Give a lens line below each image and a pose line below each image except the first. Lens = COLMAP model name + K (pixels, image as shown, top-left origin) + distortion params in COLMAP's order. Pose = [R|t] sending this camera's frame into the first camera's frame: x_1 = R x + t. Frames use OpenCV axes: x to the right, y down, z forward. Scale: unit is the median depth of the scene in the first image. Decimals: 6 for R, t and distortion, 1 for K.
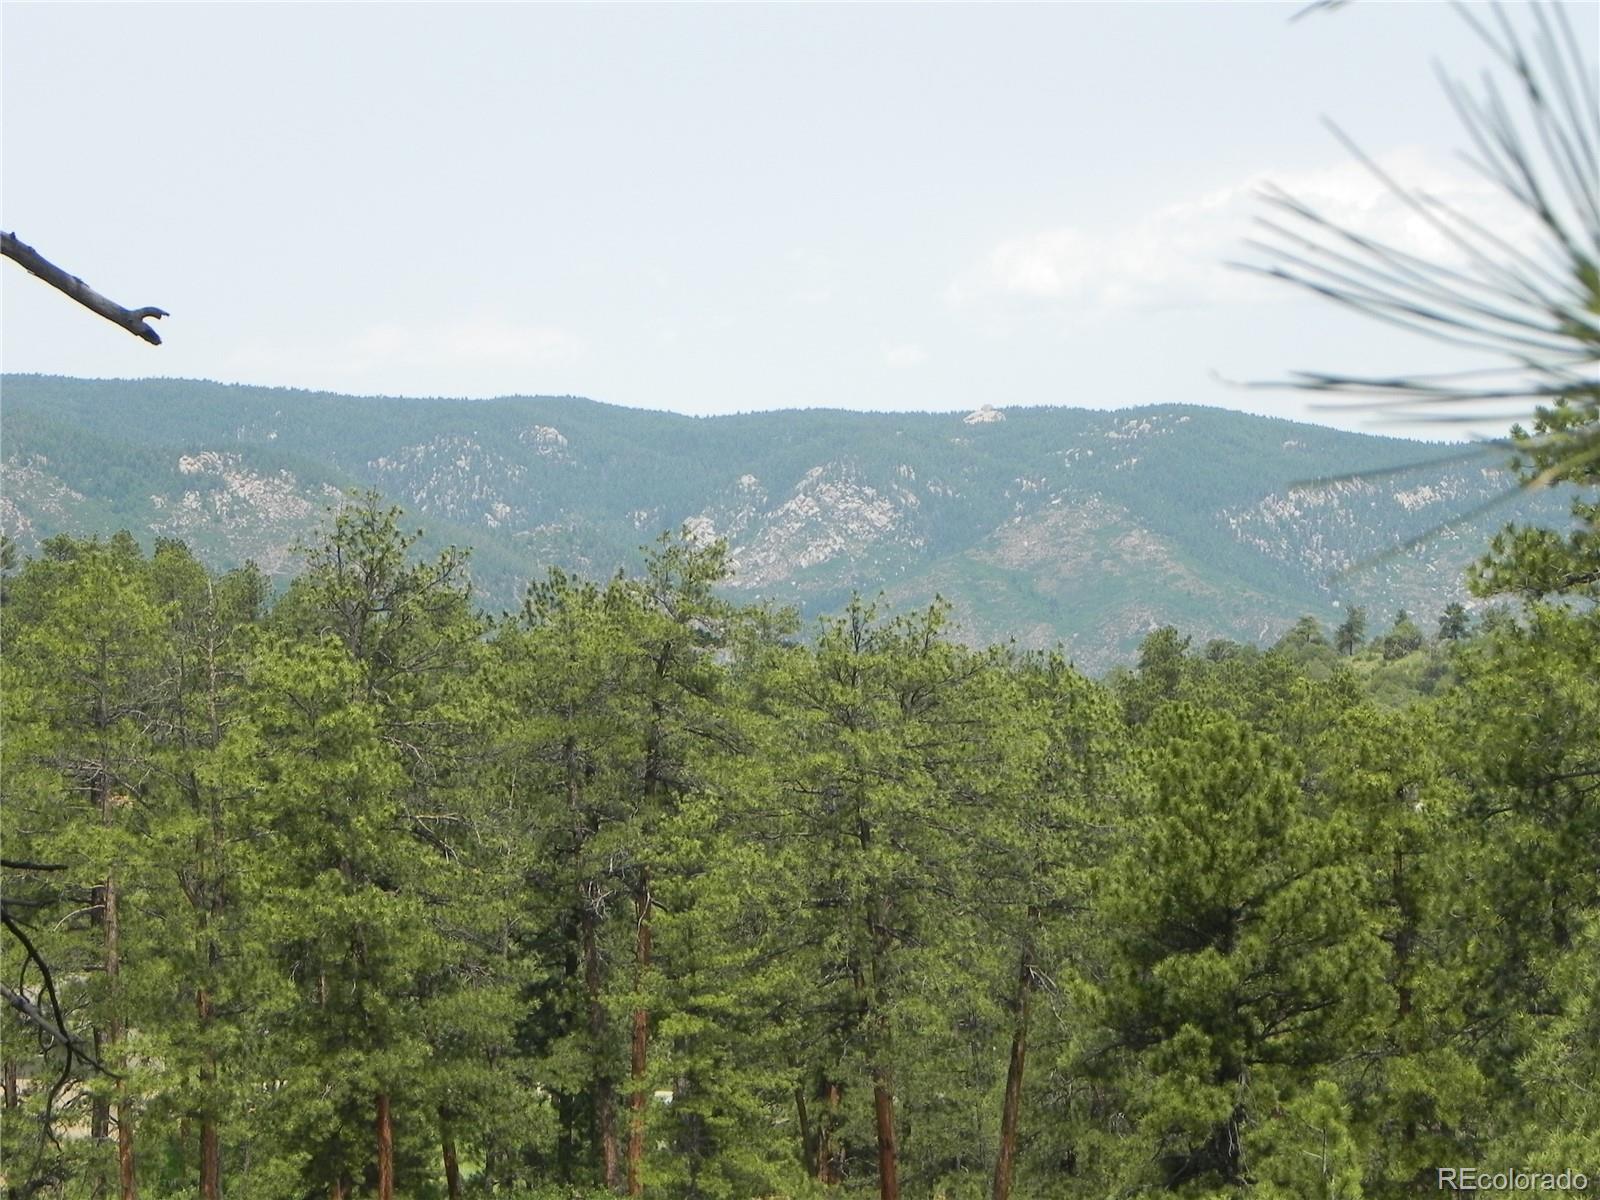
lens RADIAL K [[6220.4, 0, 800.0], [0, 6220.4, 600.0], [0, 0, 1]] dist [0.009269, -0.280869]
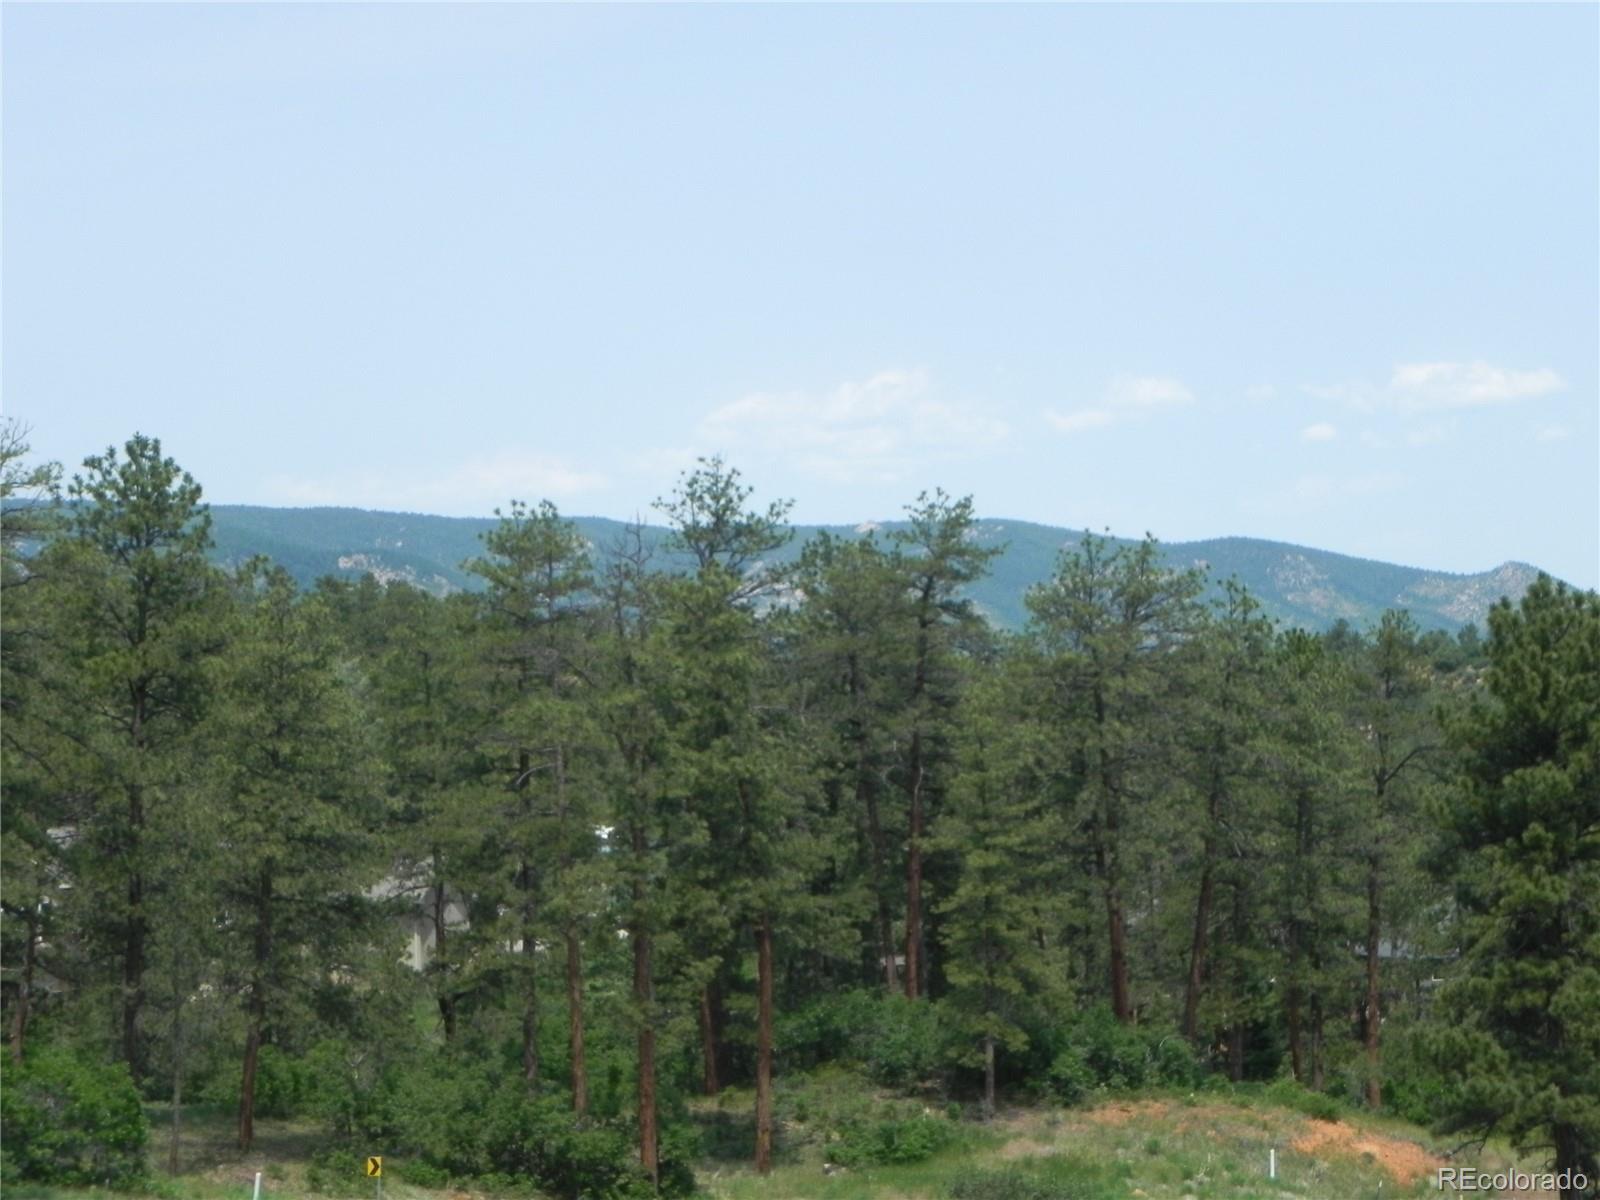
lens RADIAL K [[3957.0, 0, 800.0], [0, 3957.0, 600.0], [0, 0, 1]] dist [0.073446, -0.903701]
pose [[0.999568, -0.008494, 0.028129, -0.082549], [0.008991, 0.999804, -0.017617, 0.029756], [-0.027974, 0.017863, 0.999449, 0.185538]]
